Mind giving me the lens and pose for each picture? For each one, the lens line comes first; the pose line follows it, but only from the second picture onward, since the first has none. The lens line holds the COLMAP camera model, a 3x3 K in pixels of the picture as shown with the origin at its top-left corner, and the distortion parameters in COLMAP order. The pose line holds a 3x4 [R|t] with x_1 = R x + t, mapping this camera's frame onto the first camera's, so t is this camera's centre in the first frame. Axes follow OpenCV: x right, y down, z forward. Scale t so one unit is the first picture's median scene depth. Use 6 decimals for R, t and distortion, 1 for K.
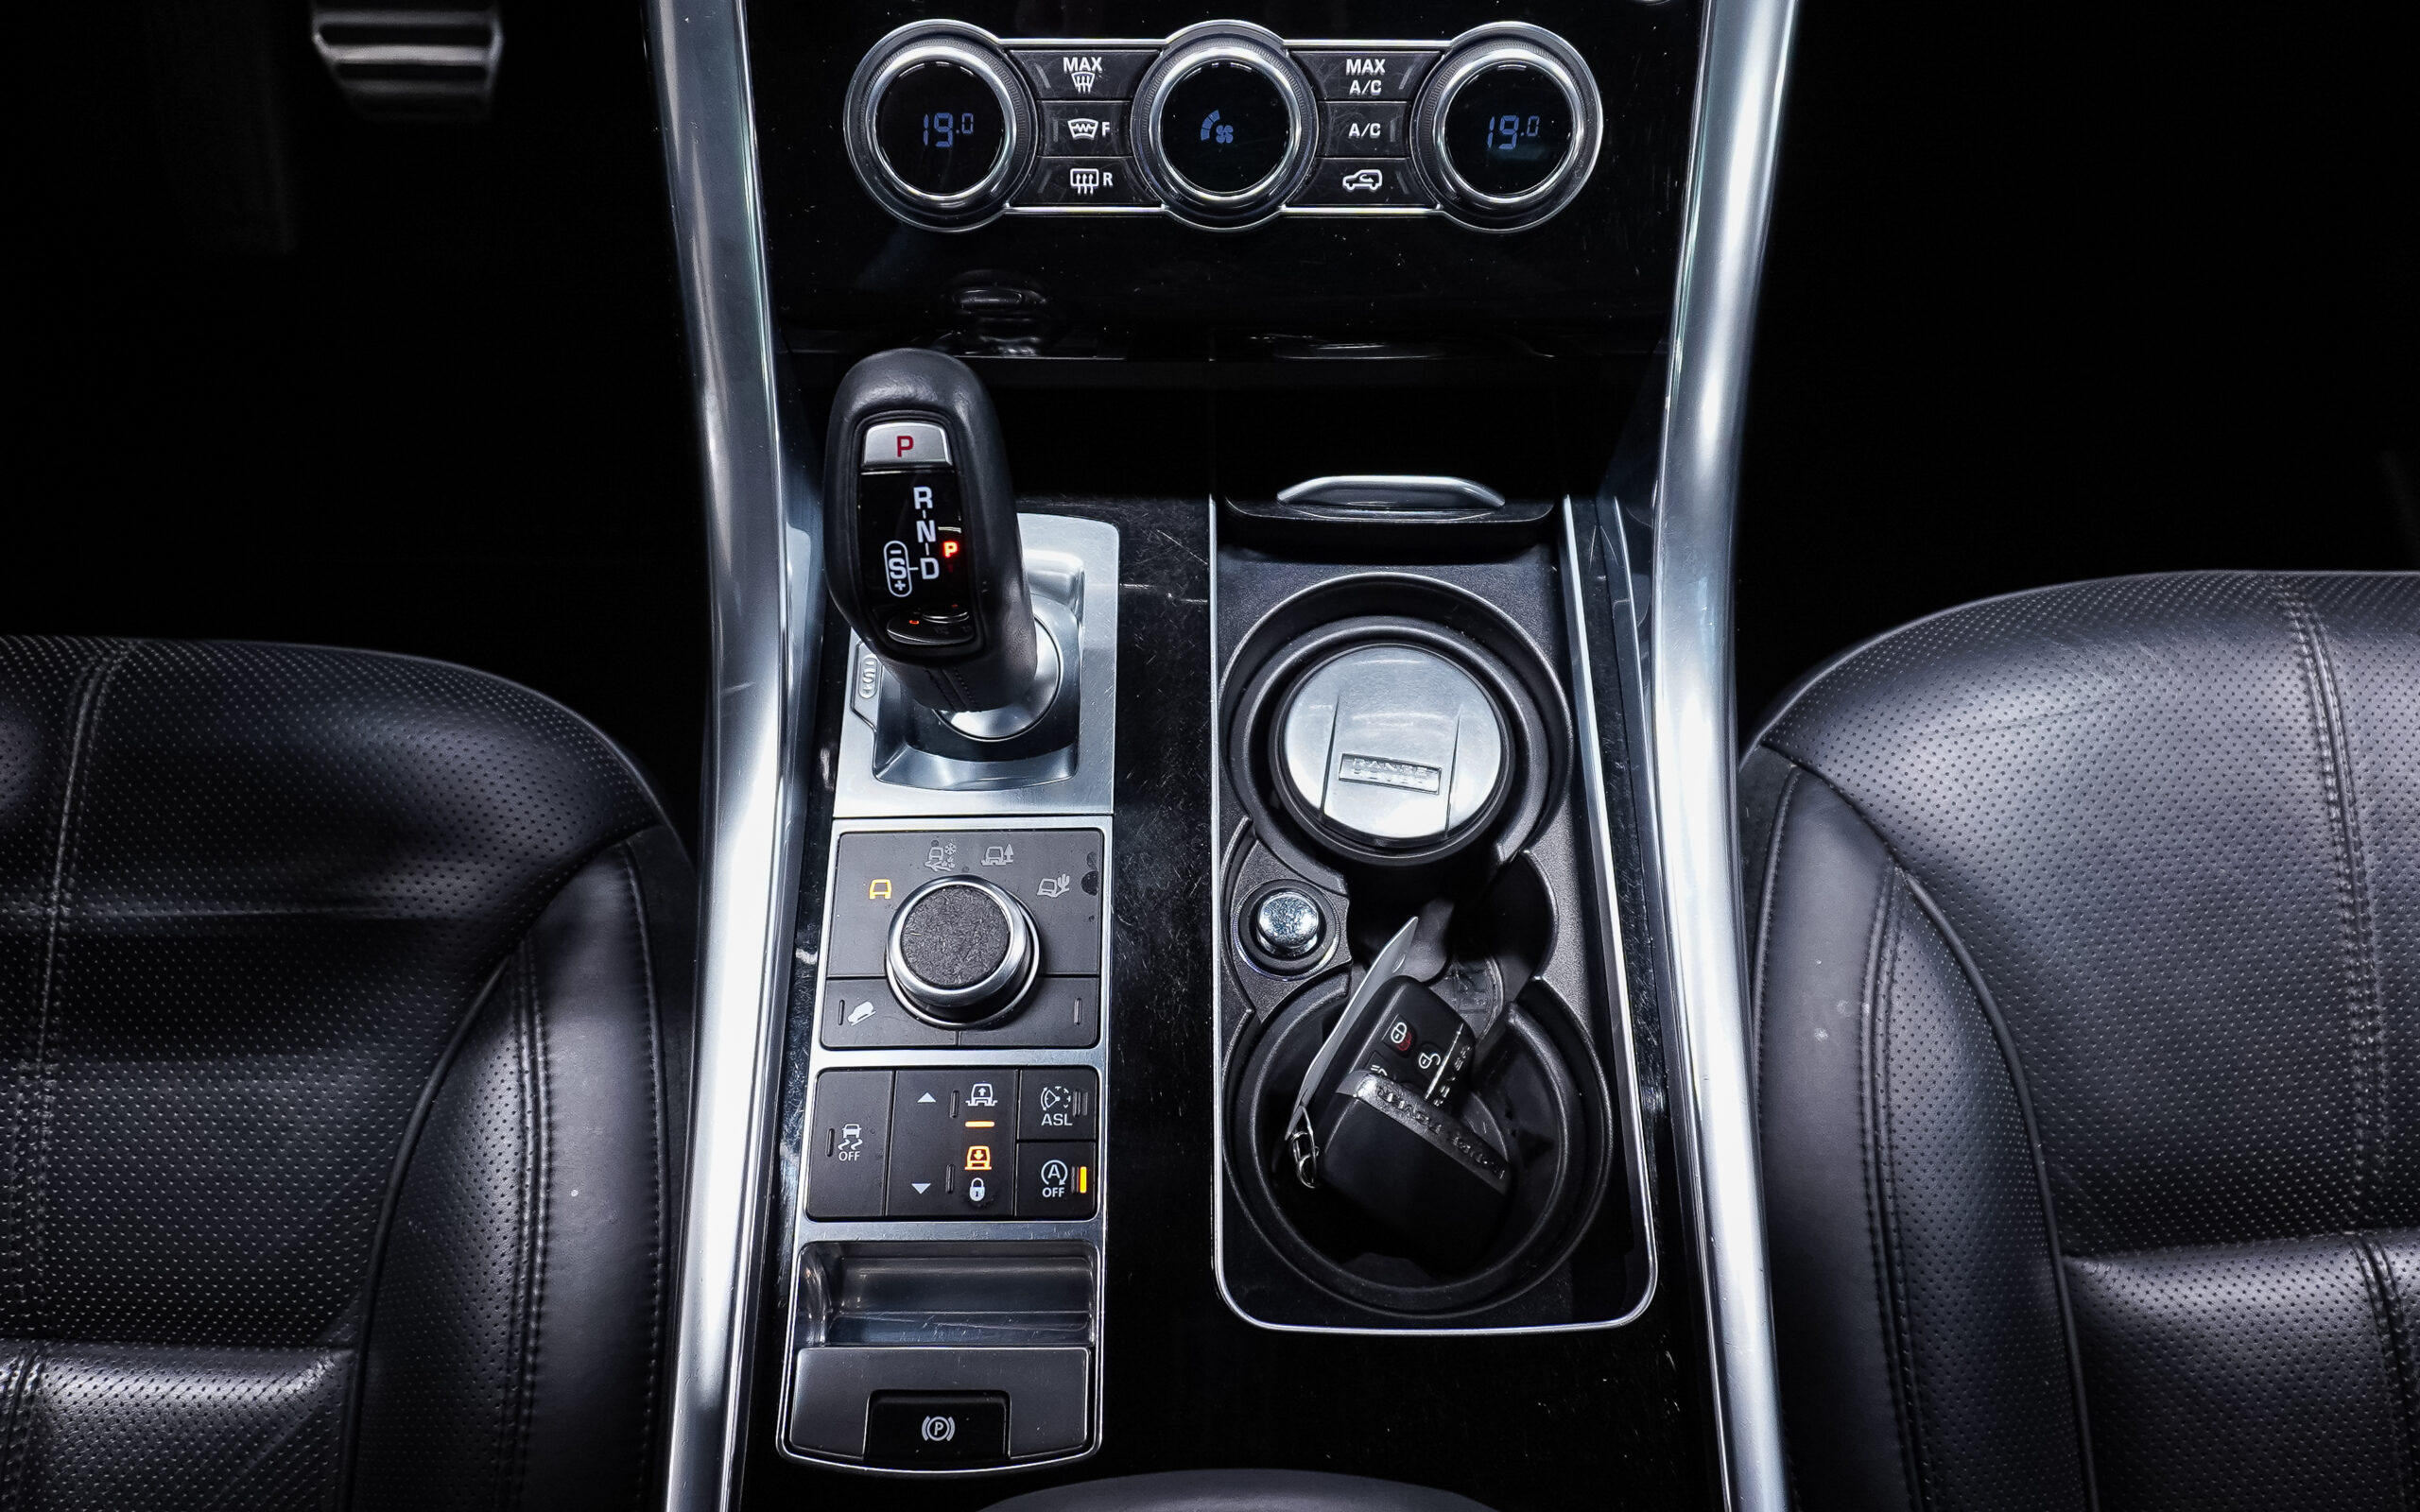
lens RADIAL K [[1793.2, 0, 1199.5], [0, 1793.2, 764.8], [0, 0, 1]] dist [-0.055412, 0.034688]
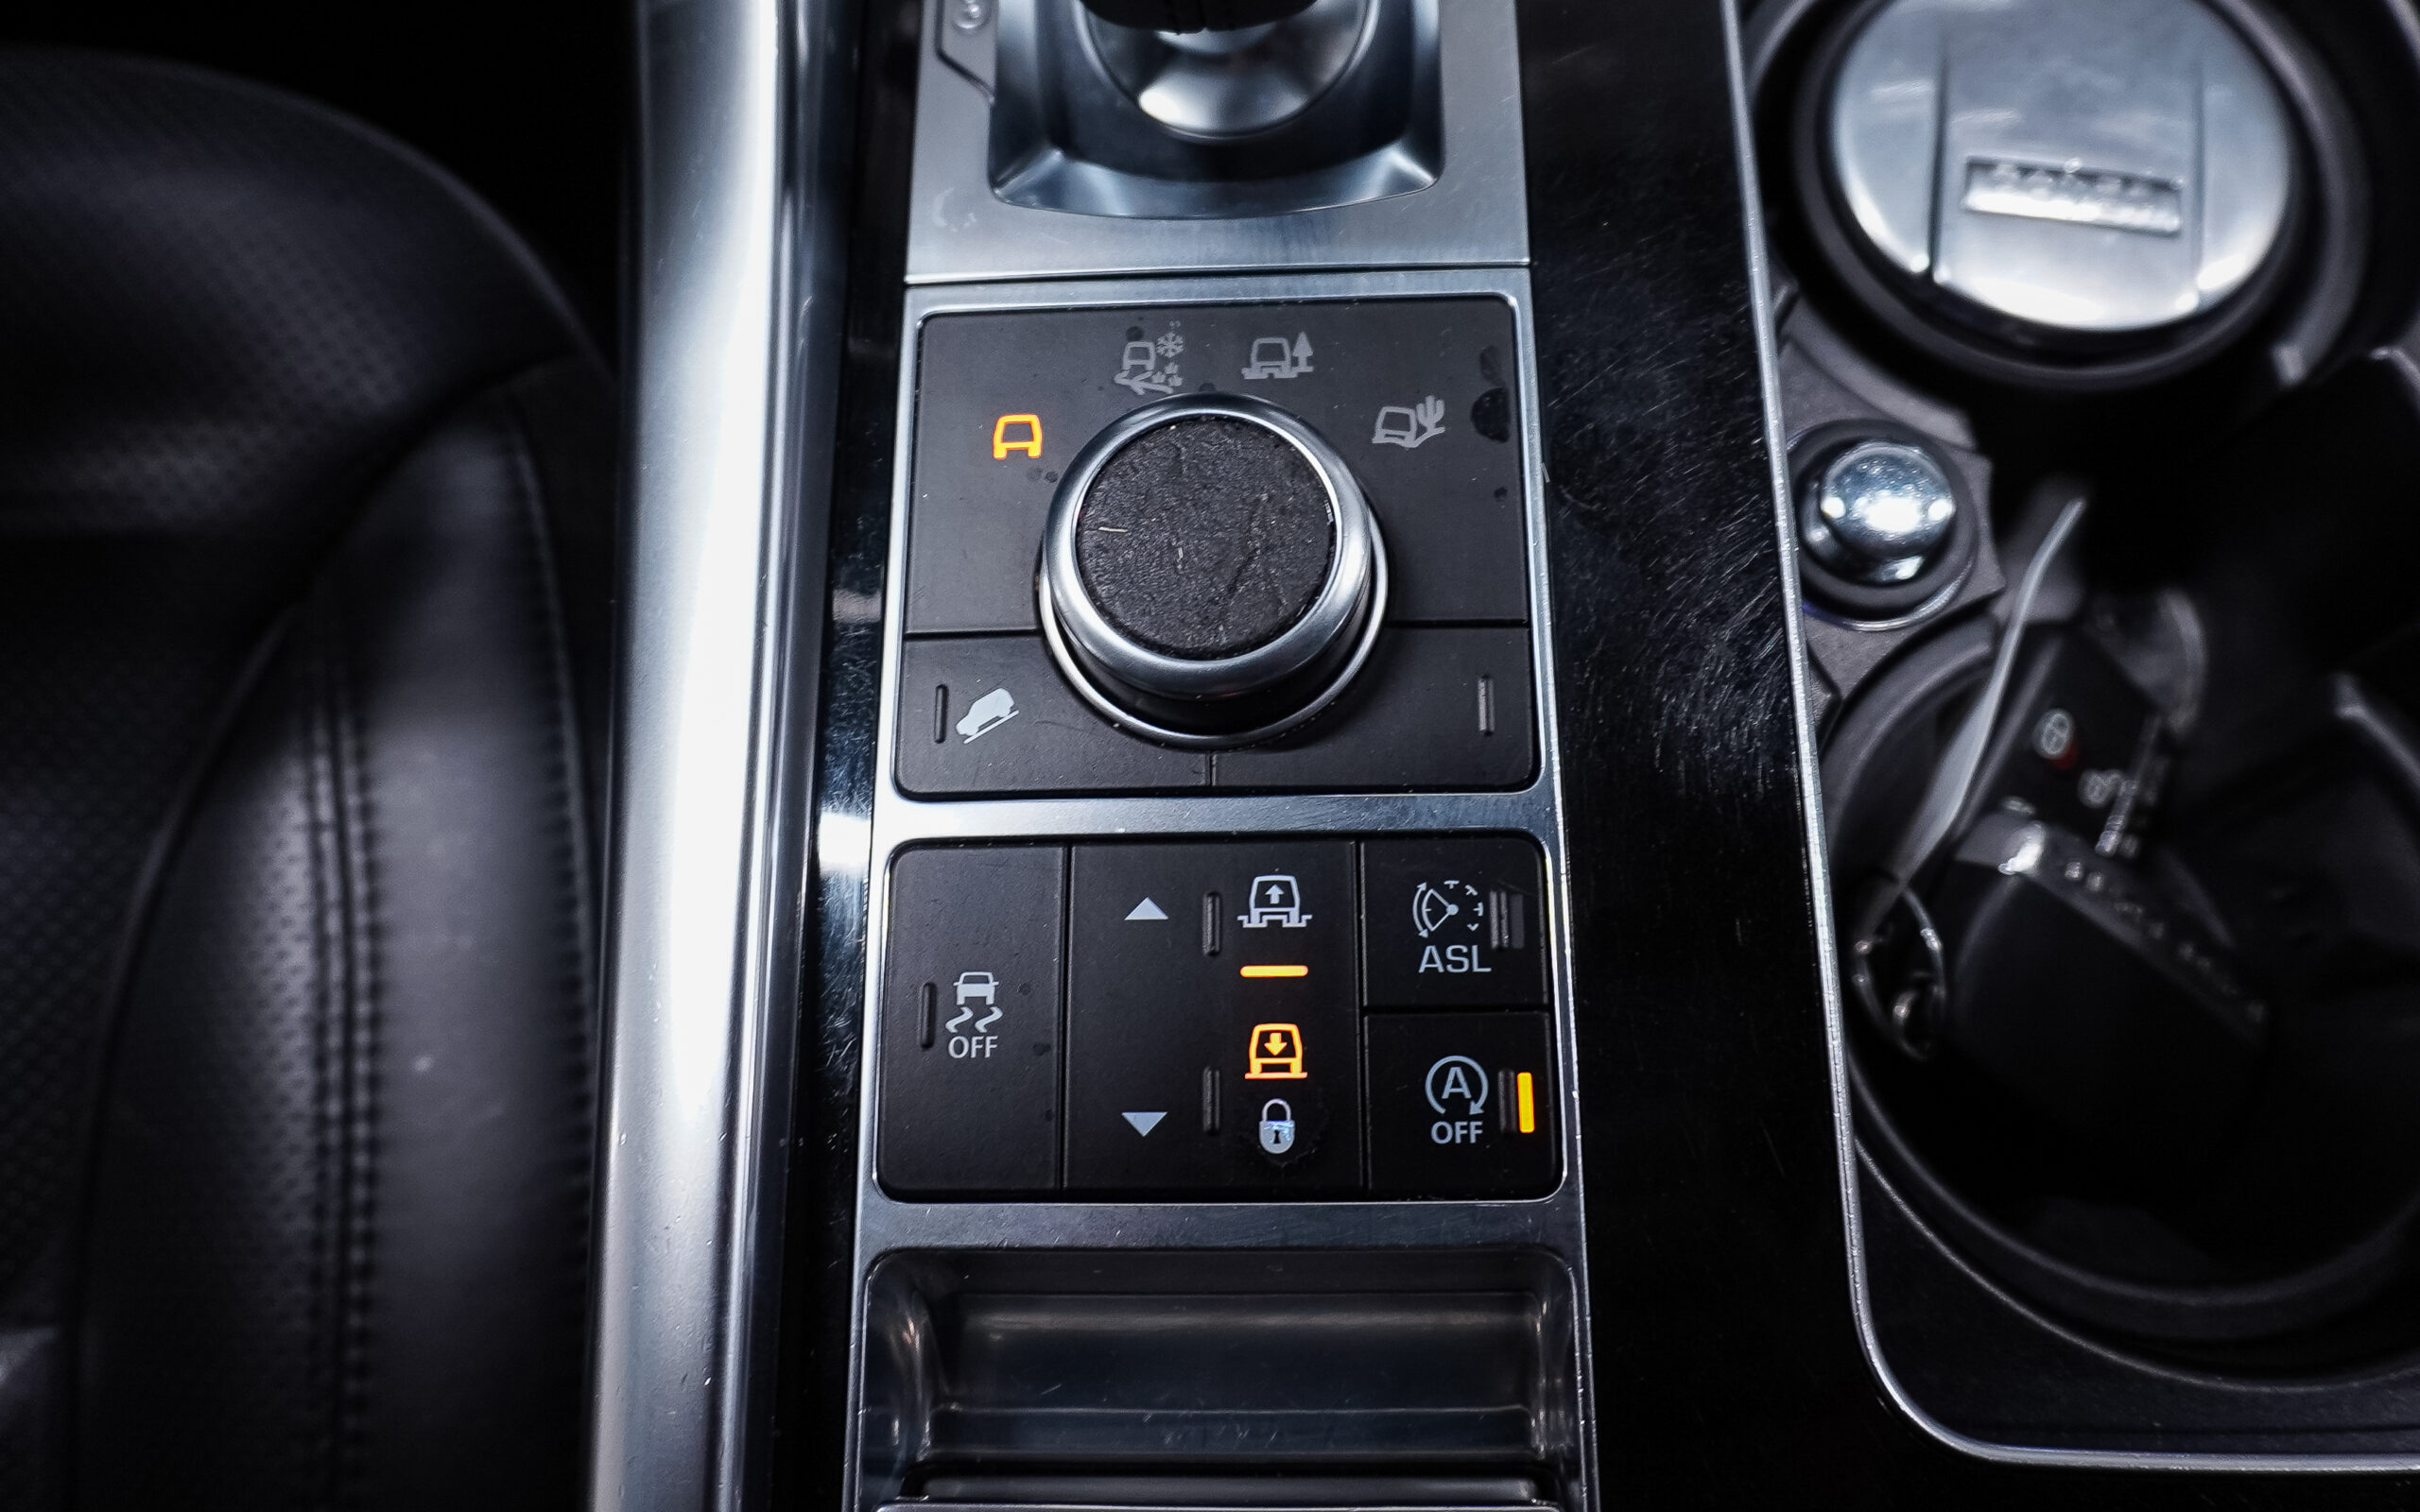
lens RADIAL K [[1793.2, 0, 1186.2], [0, 1793.2, 672.3], [0, 0, 1]] dist [-0.055412, 0.034688]
pose [[0.999292, -0.009368, -0.036436, -0.117657], [0.014336, 0.990248, 0.138579, 0.064942], [0.034783, -0.139004, 0.989681, 0.539259]]
